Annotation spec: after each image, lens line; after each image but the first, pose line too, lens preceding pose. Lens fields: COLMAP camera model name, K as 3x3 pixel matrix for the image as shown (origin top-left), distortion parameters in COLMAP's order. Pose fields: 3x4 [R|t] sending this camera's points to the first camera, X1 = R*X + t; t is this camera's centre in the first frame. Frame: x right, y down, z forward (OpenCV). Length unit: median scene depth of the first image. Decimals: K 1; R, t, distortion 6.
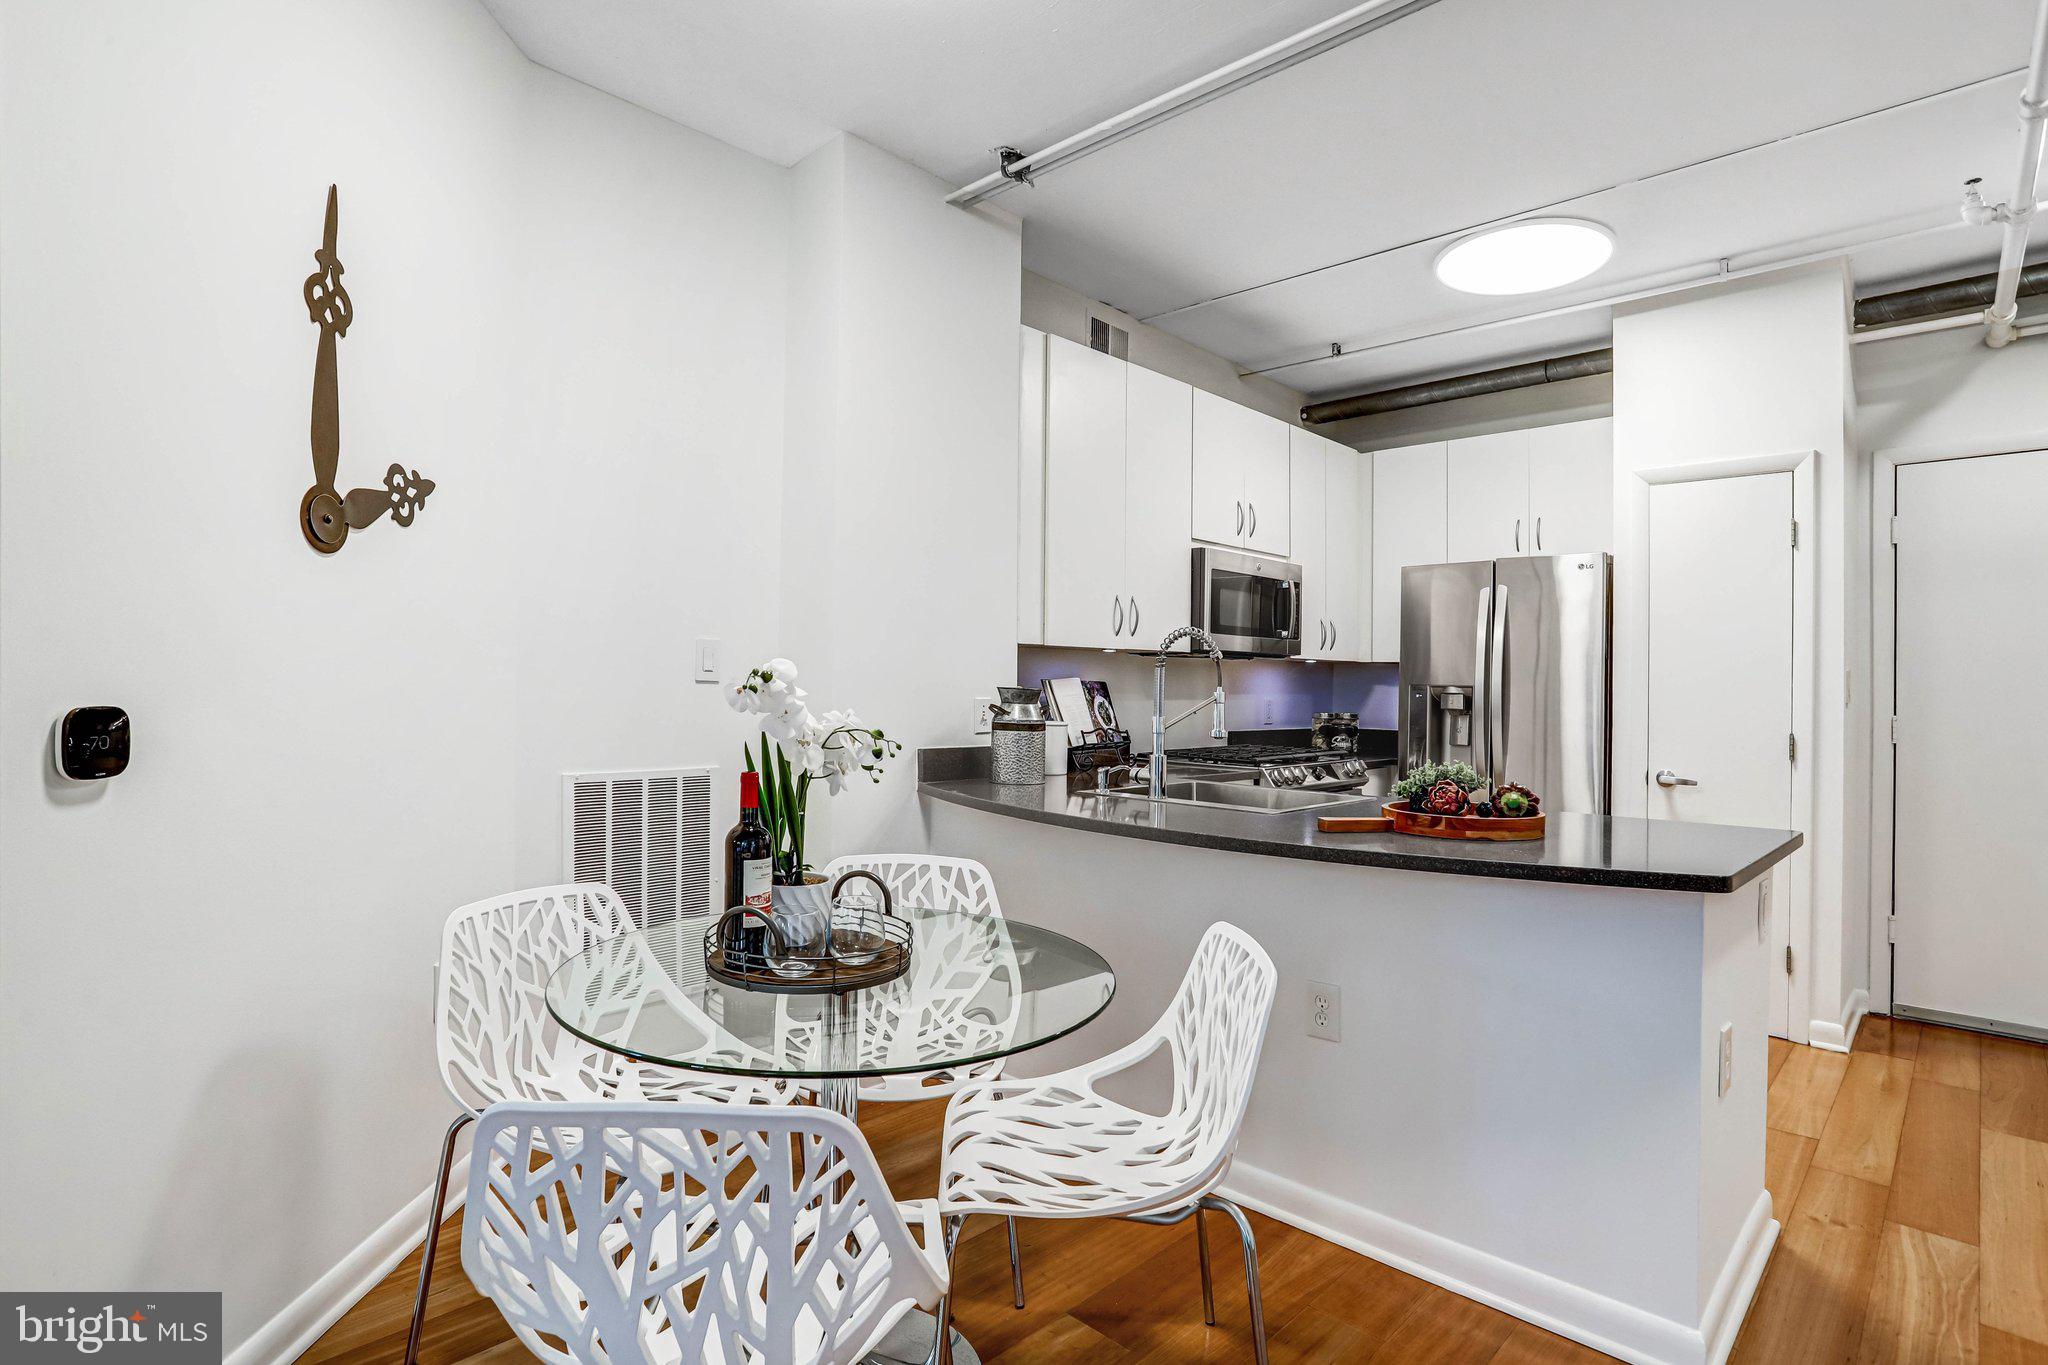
lens RADIAL K [[1042.3, 0, 1029.7], [0, 1042.3, 685.6], [0, 0, 1]] dist [-0.041789, 0.010499]
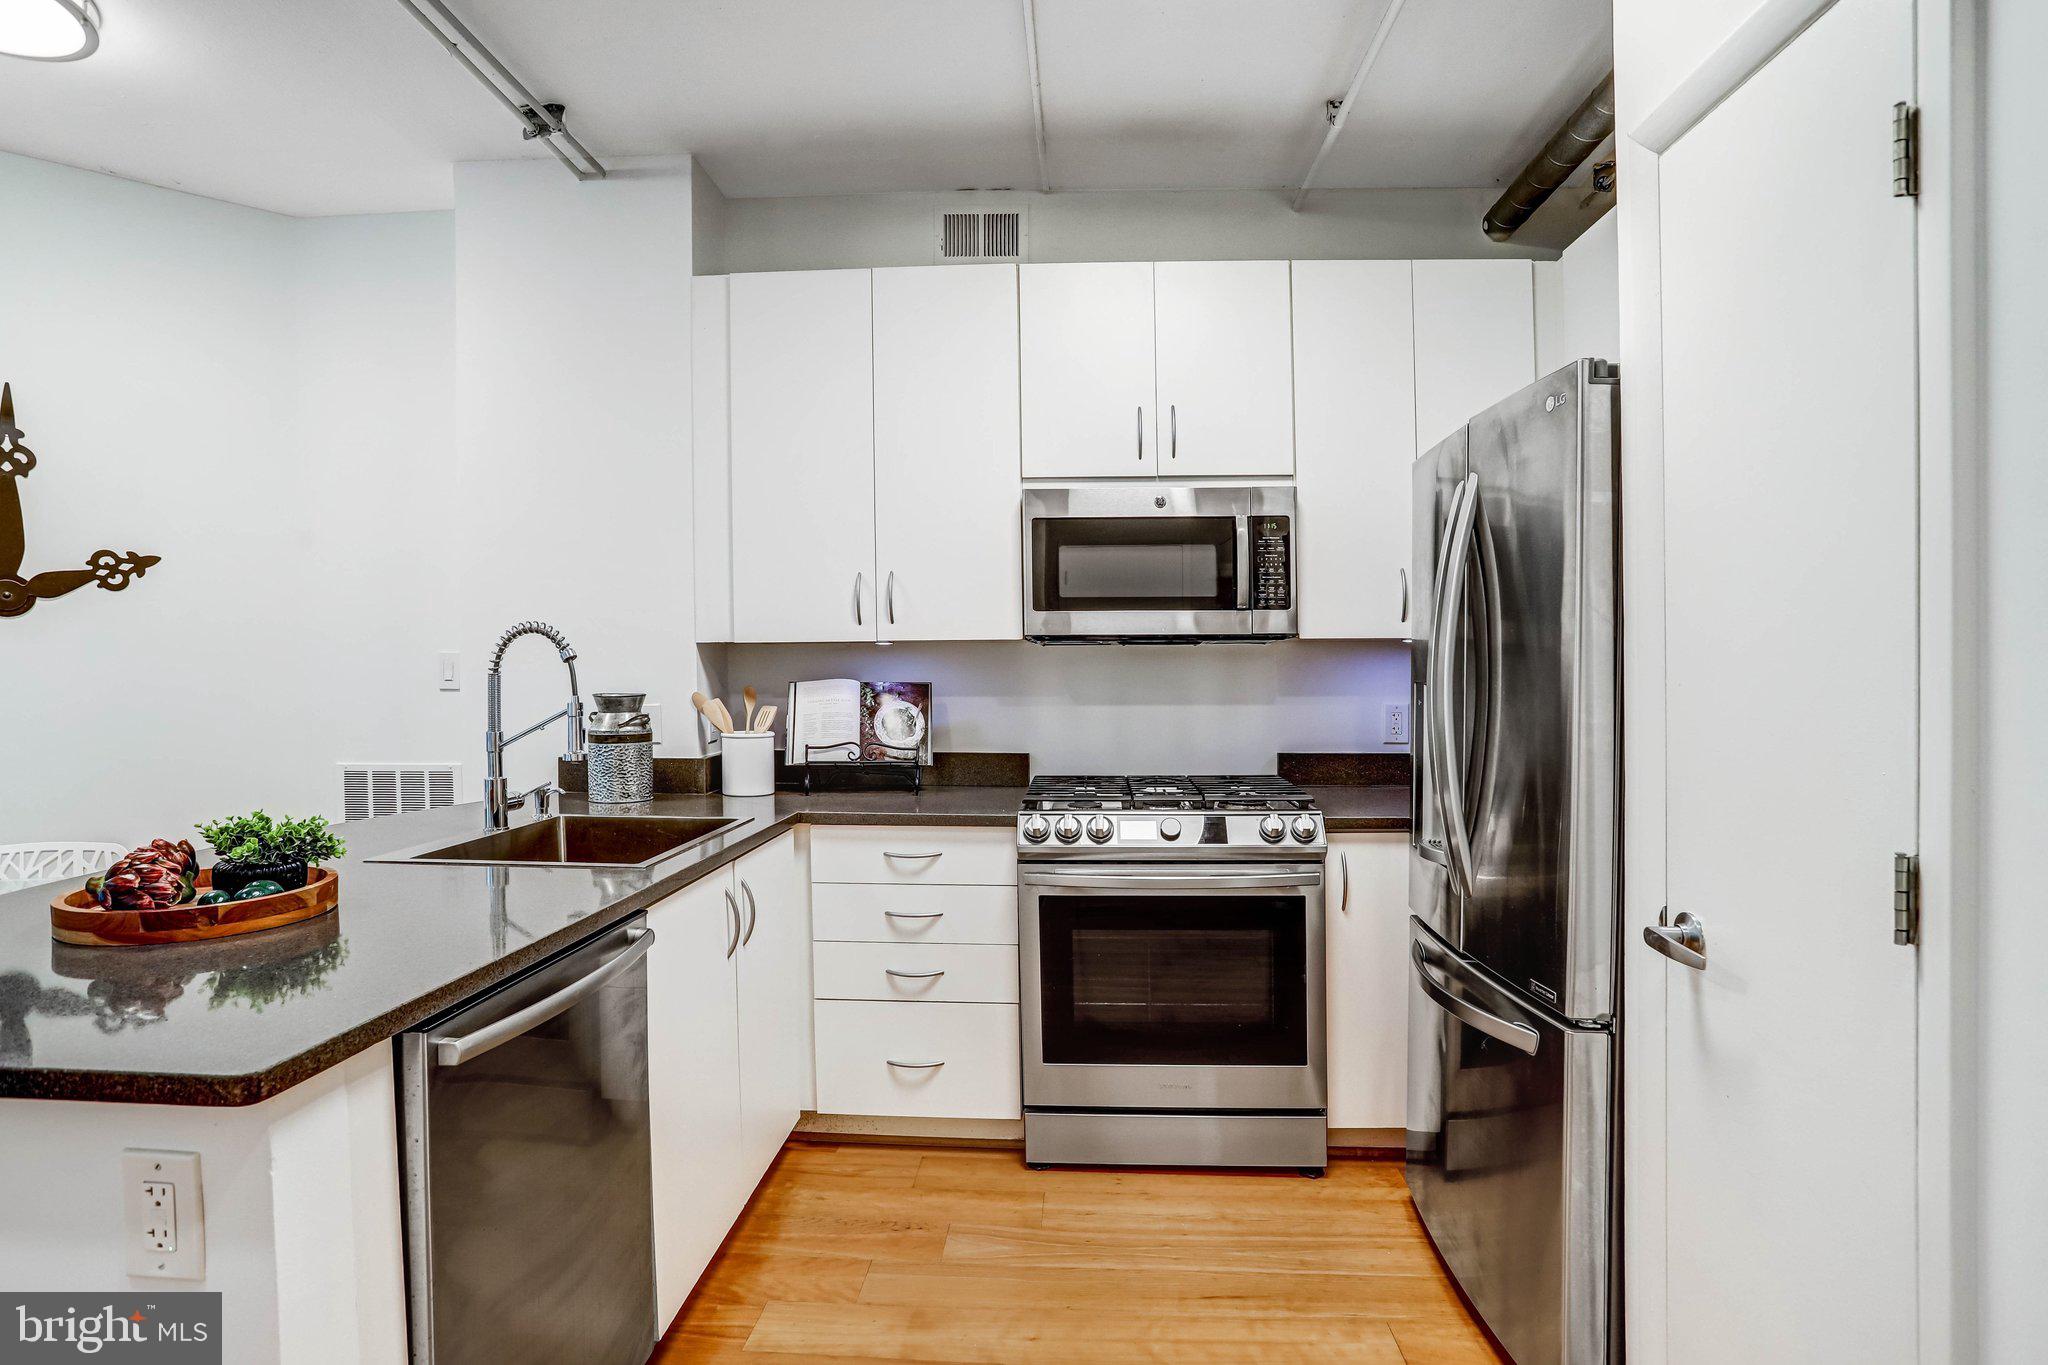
lens RADIAL K [[1042.3, 0, 1030.4], [0, 1042.3, 694.2], [0, 0, 1]] dist [-0.041789, 0.010499]
pose [[0.640864, -0.001764, -0.767653, 1.337722], [0.011097, 0.999914, 0.006966, -0.000004], [0.767575, -0.012983, 0.640828, 1.047298]]
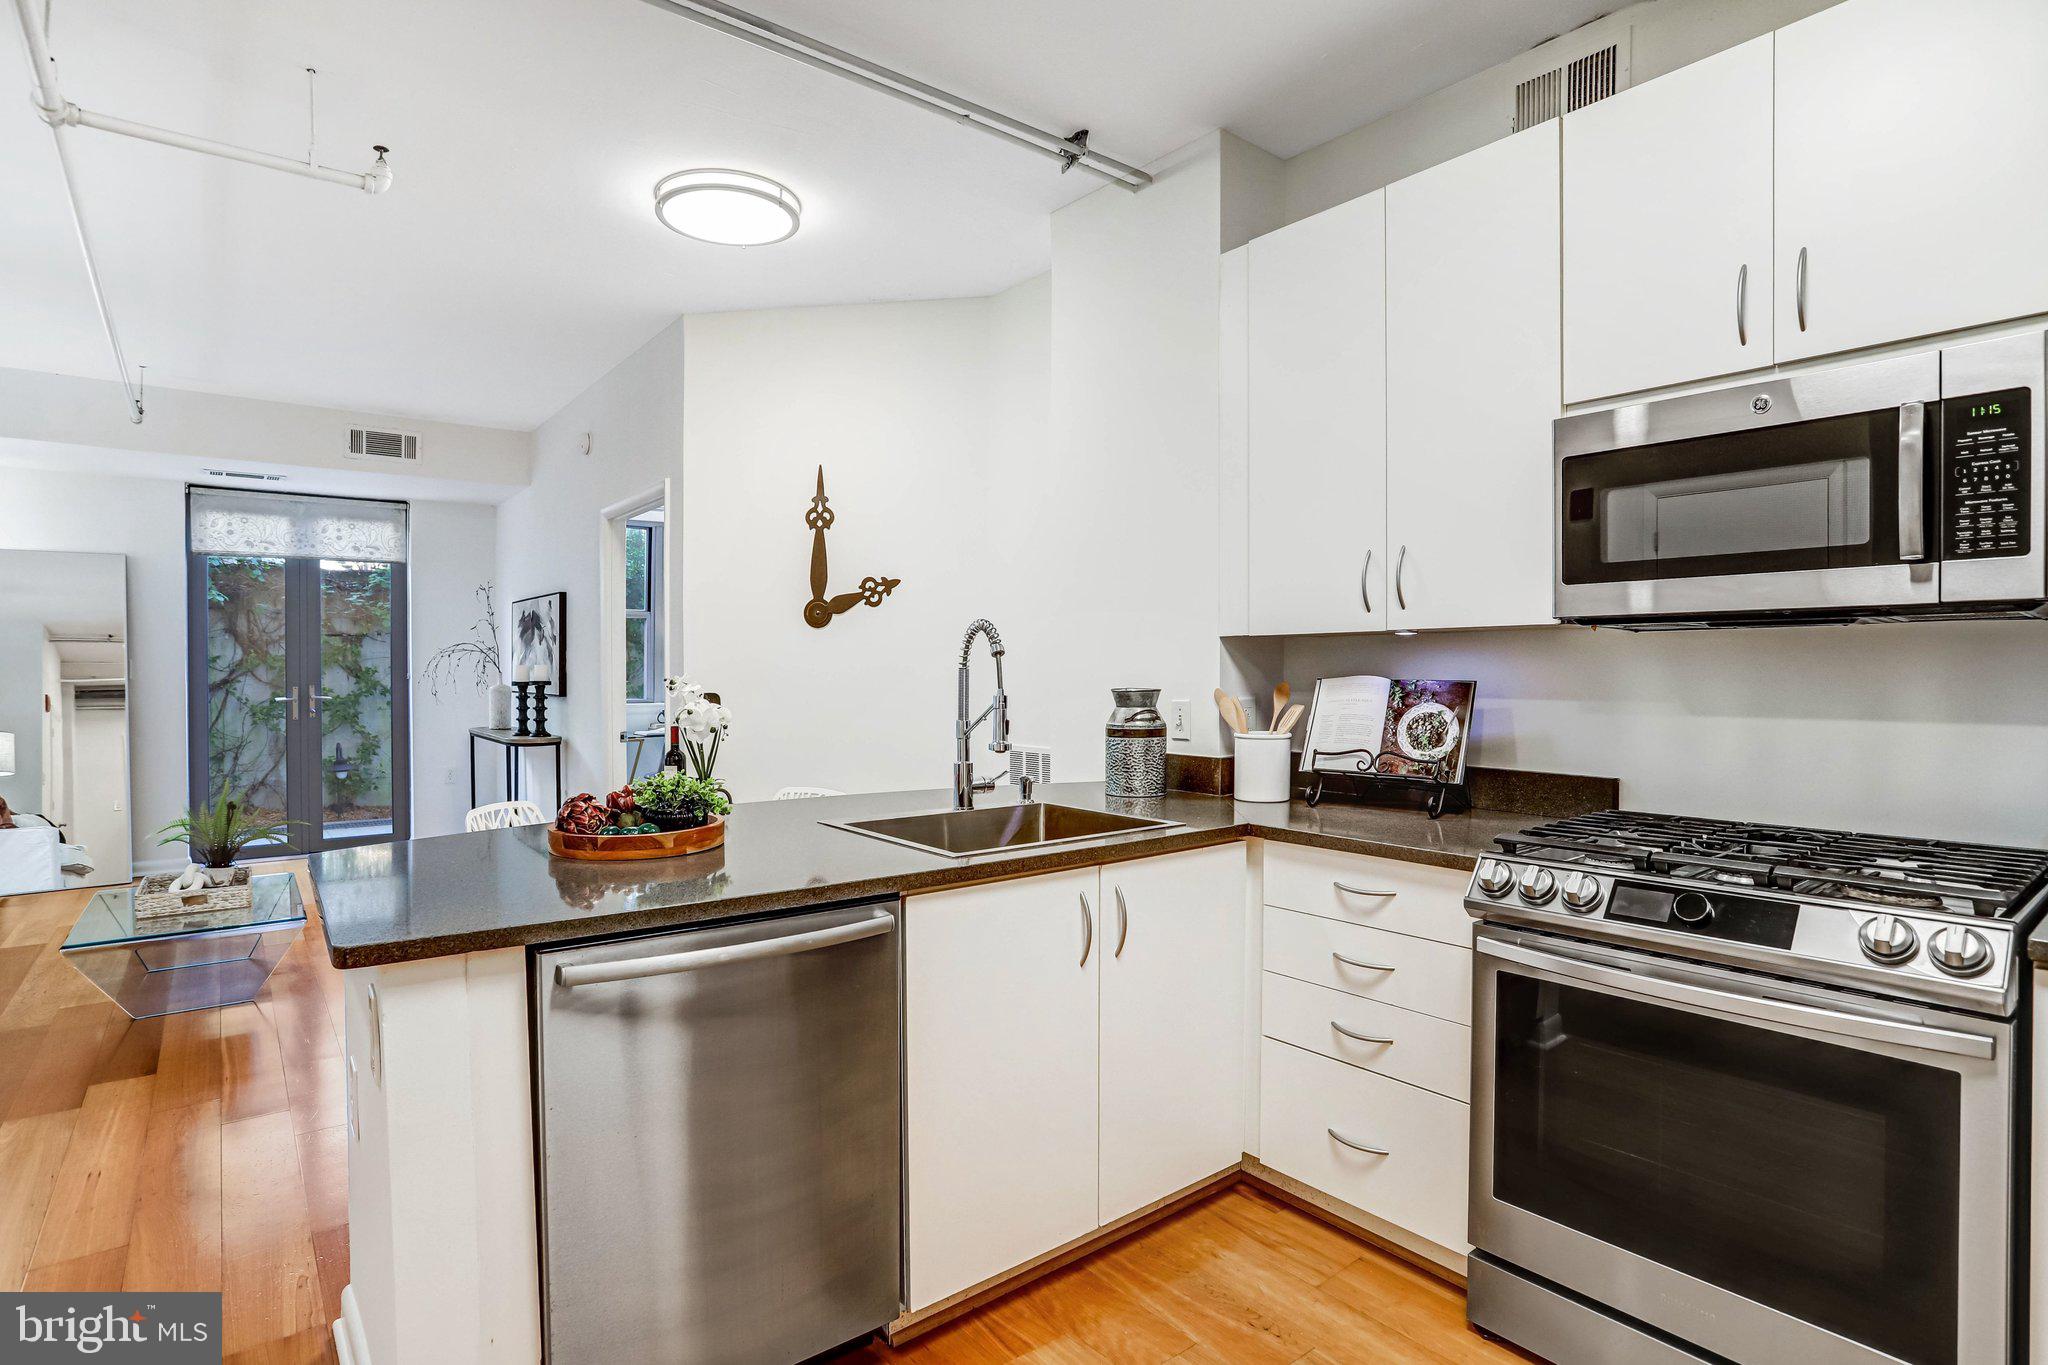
lens RADIAL K [[1042.3, 0, 1013.5], [0, 1042.3, 694.6], [0, 0, 1]] dist [-0.041789, 0.010499]
pose [[-0.142517, 0.006772, -0.989769, 1.345688], [-0.004281, 0.999963, 0.007458, 0.001223], [0.989783, 0.005300, -0.142482, 1.523976]]
